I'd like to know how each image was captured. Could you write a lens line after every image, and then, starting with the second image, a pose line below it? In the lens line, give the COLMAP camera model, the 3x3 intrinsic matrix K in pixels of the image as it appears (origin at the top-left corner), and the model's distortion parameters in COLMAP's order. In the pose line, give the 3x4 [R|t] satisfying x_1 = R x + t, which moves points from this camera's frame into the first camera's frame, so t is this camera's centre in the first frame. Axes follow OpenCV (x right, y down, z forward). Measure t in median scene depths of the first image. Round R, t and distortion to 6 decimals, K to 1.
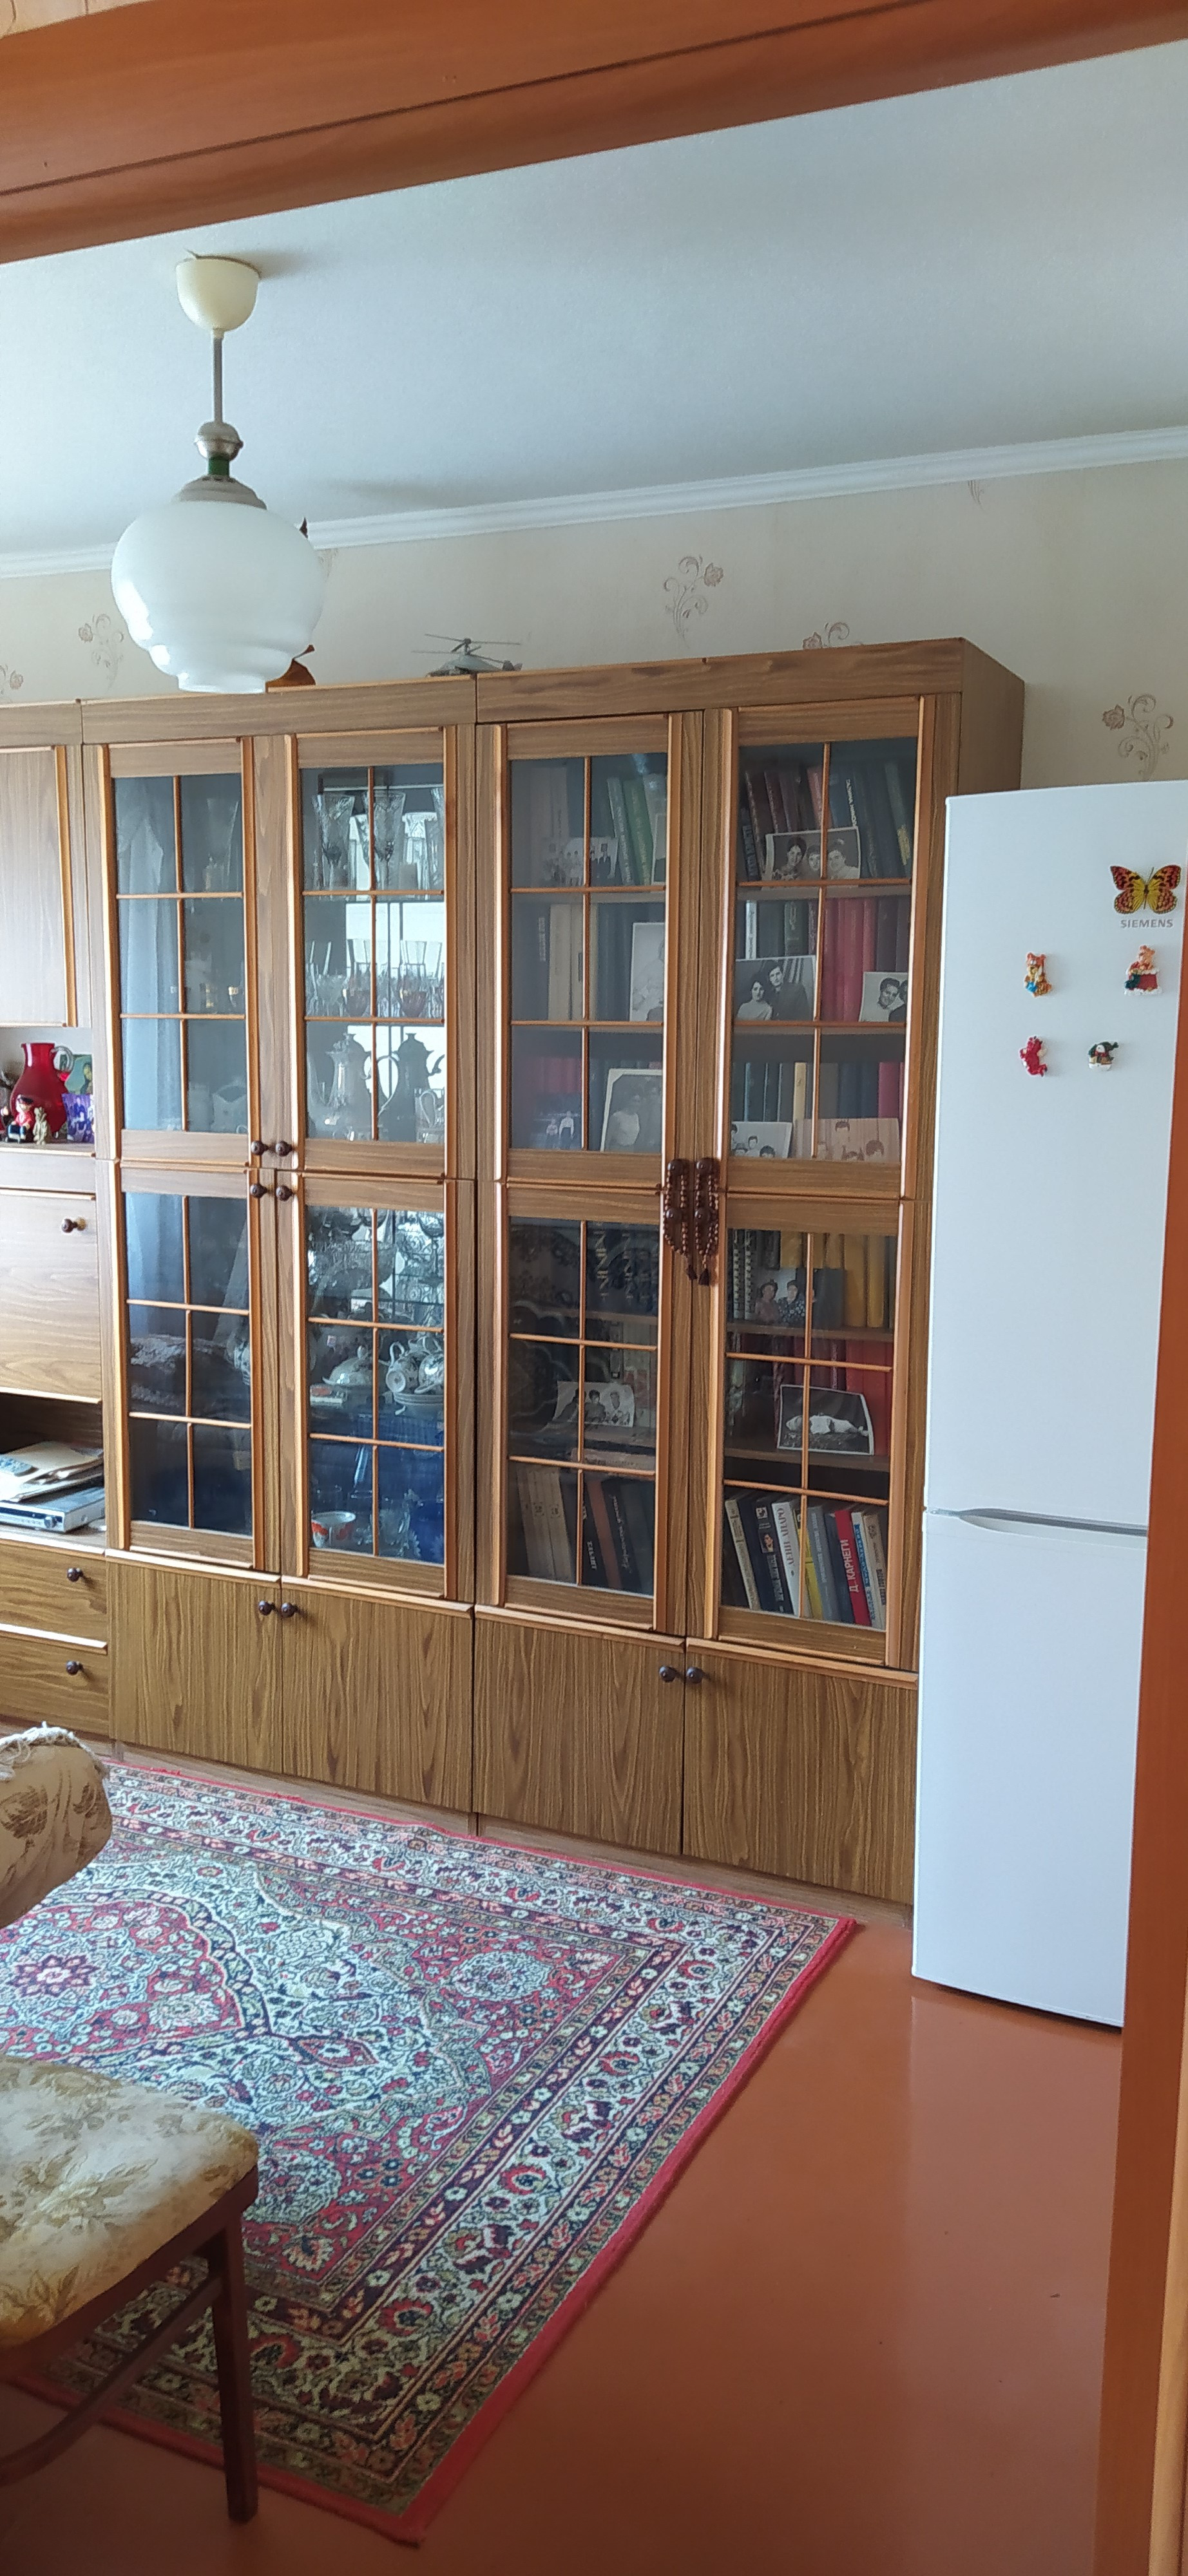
lens RADIAL K [[1929.7, 0, 601.7], [0, 1929.7, 1280.9], [0, 0, 1]] dist [0.122324, -0.217175]
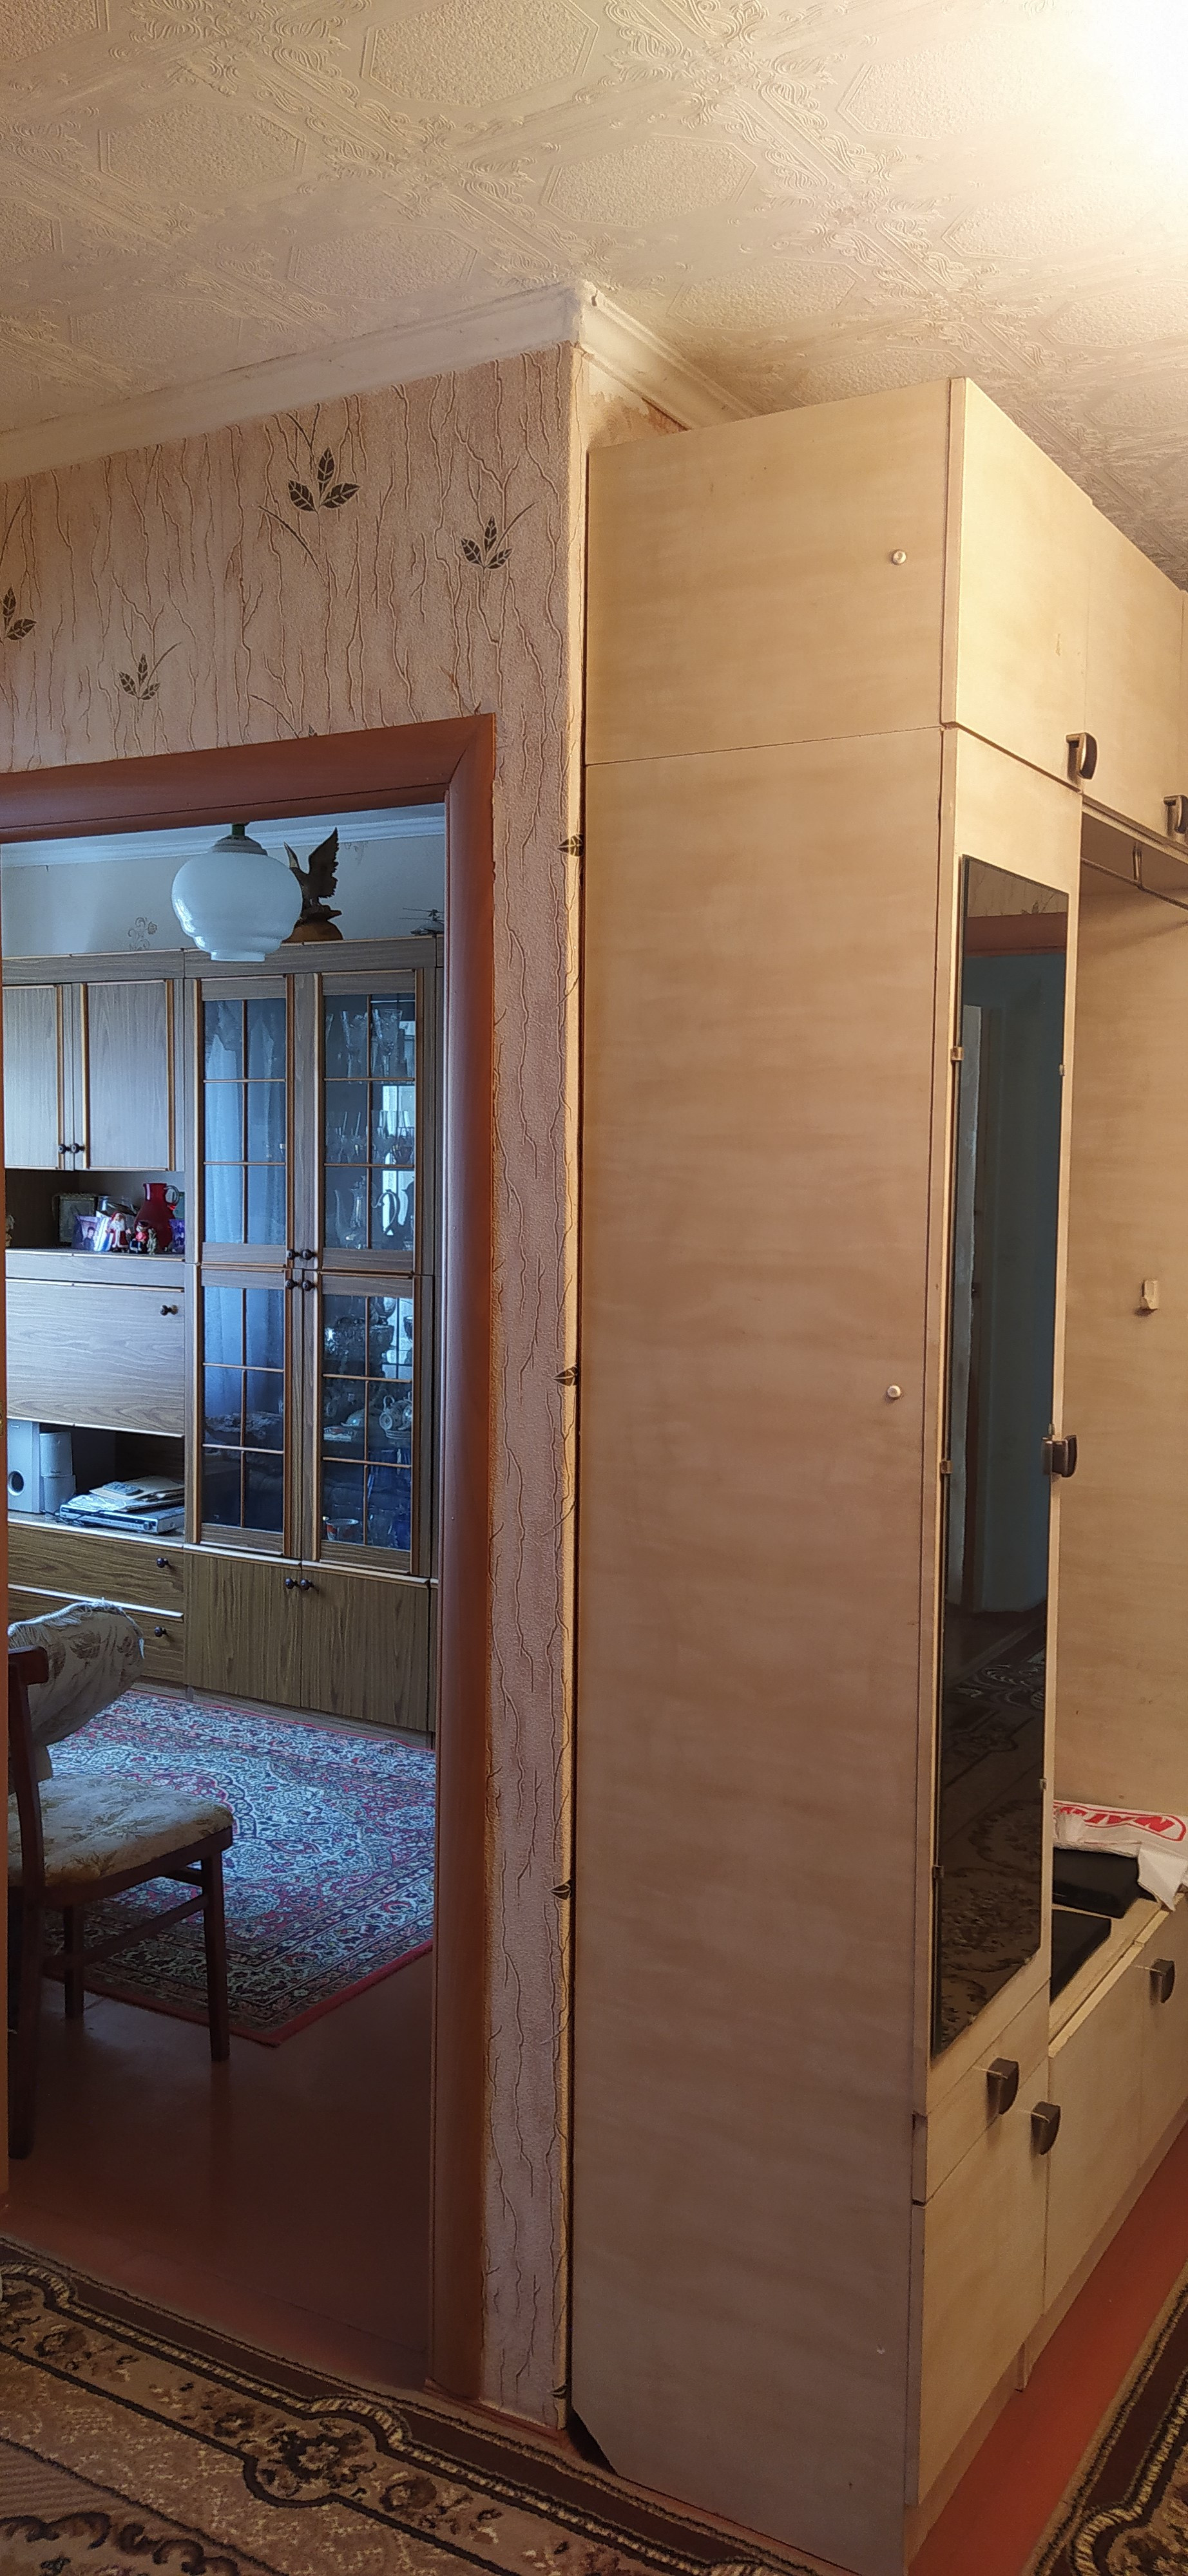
lens RADIAL K [[1929.7, 0, 601.7], [0, 1929.7, 1280.9], [0, 0, 1]] dist [0.122324, -0.217175]
pose [[0.995091, 0.009058, -0.098546, 0.194841], [-0.017134, 0.996533, -0.081418, 0.064388], [0.097467, 0.082707, 0.991796, -0.398997]]
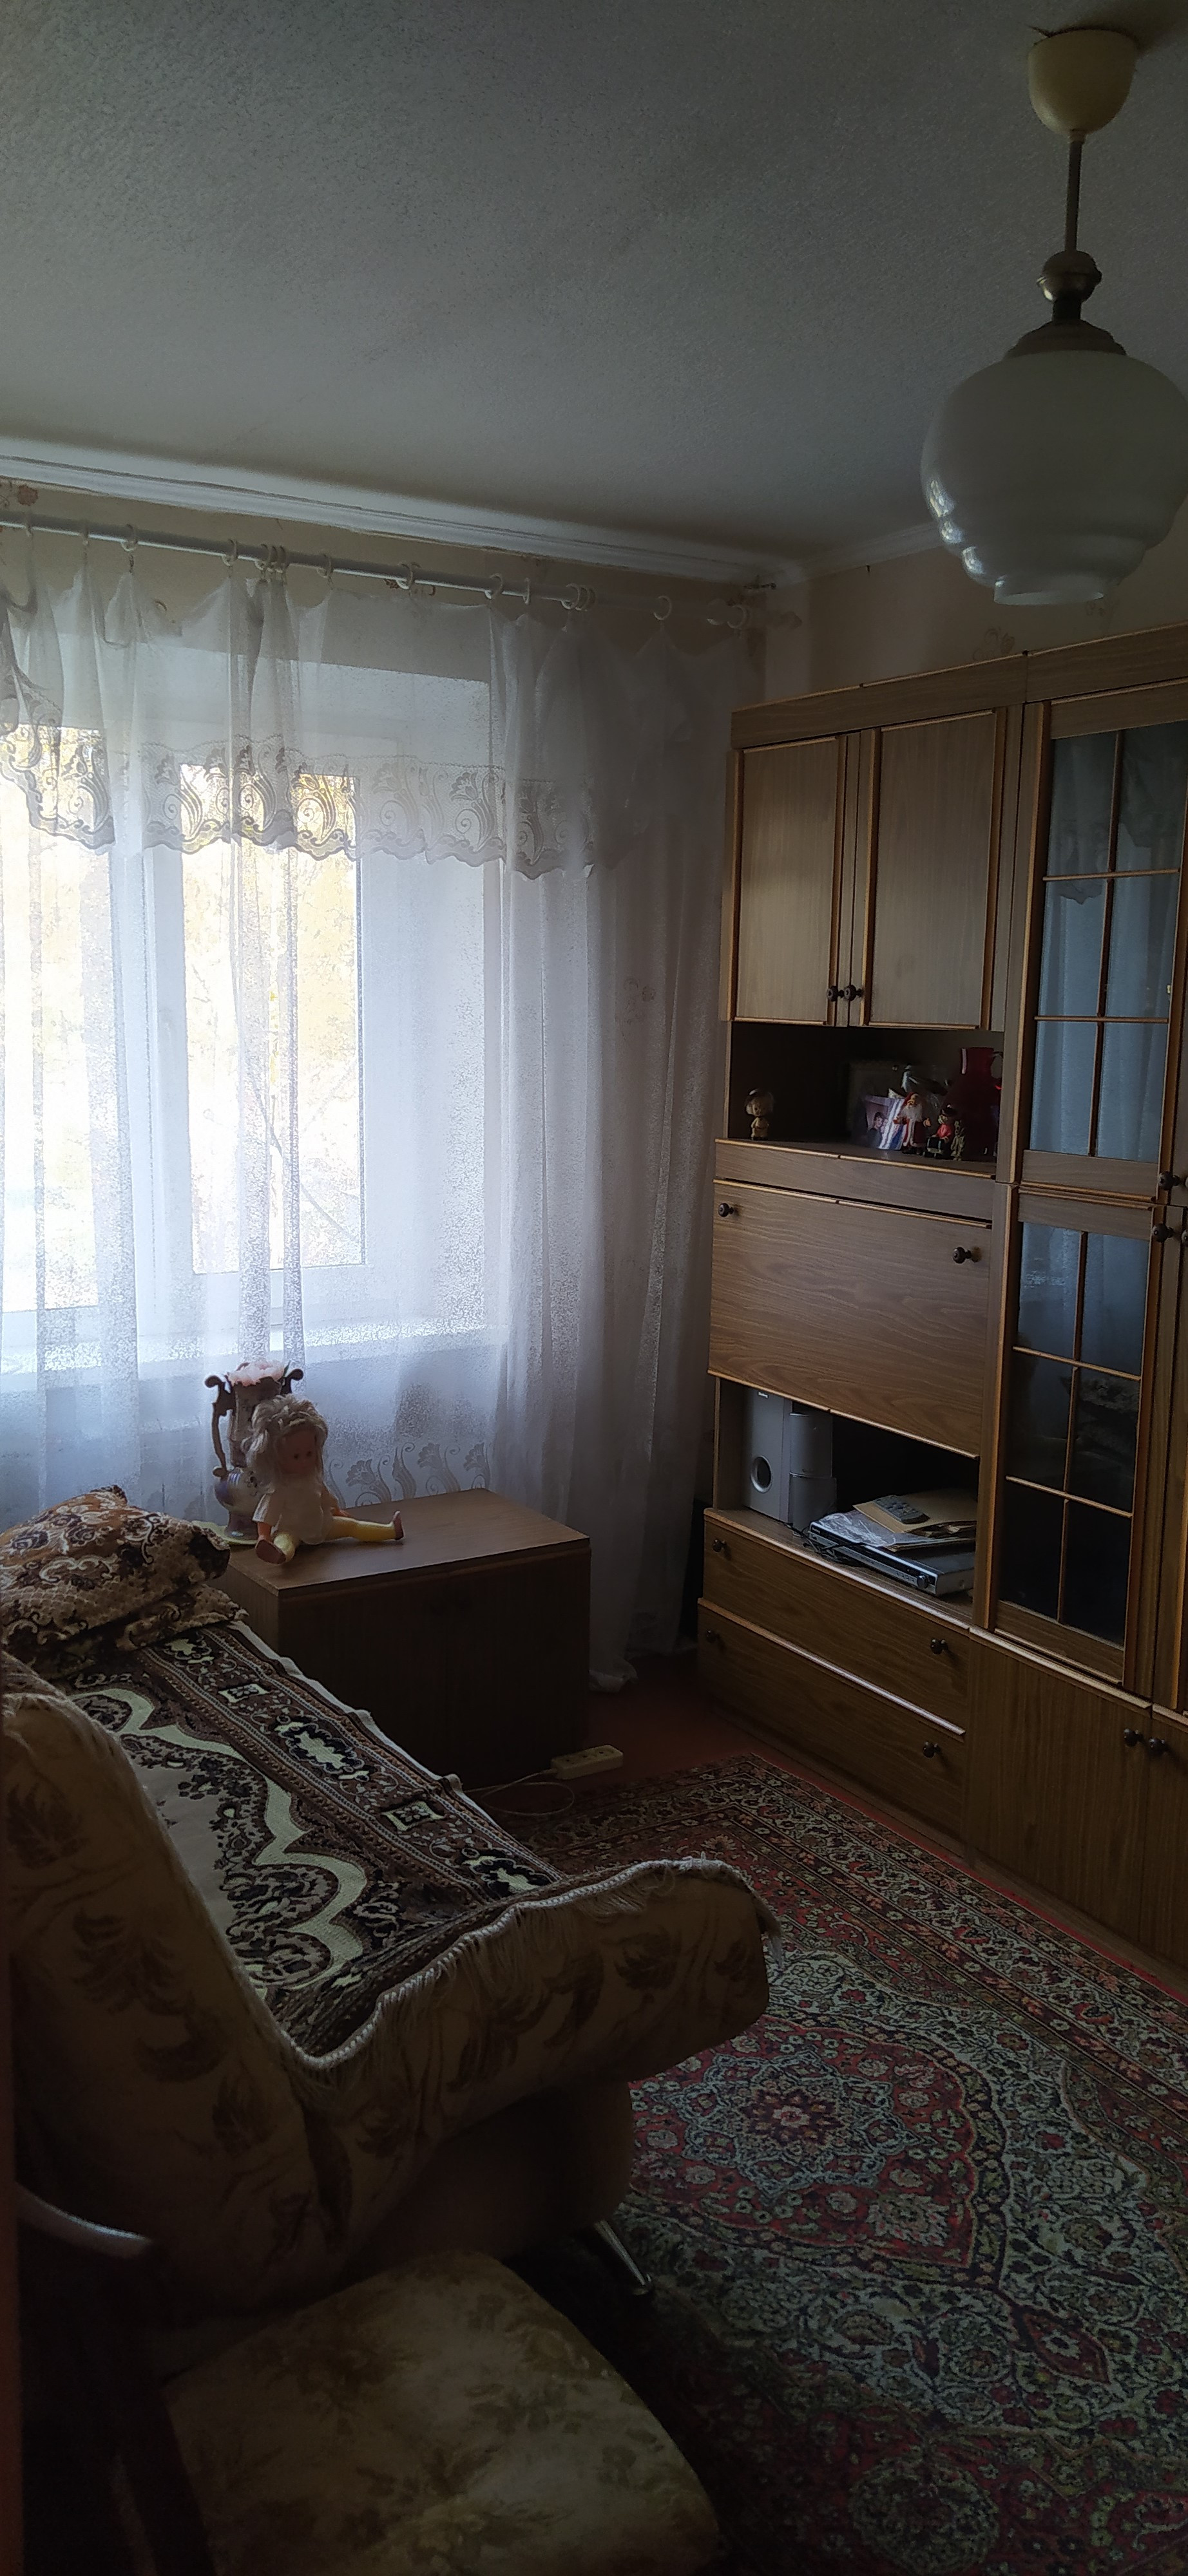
lens RADIAL K [[1929.7, 0, 601.7], [0, 1929.7, 1280.9], [0, 0, 1]] dist [0.122324, -0.217175]
pose [[0.829573, 0.093712, -0.550478, 0.082587], [-0.095790, 0.995086, 0.025045, -0.024895], [0.550120, 0.031954, 0.834474, 0.189523]]
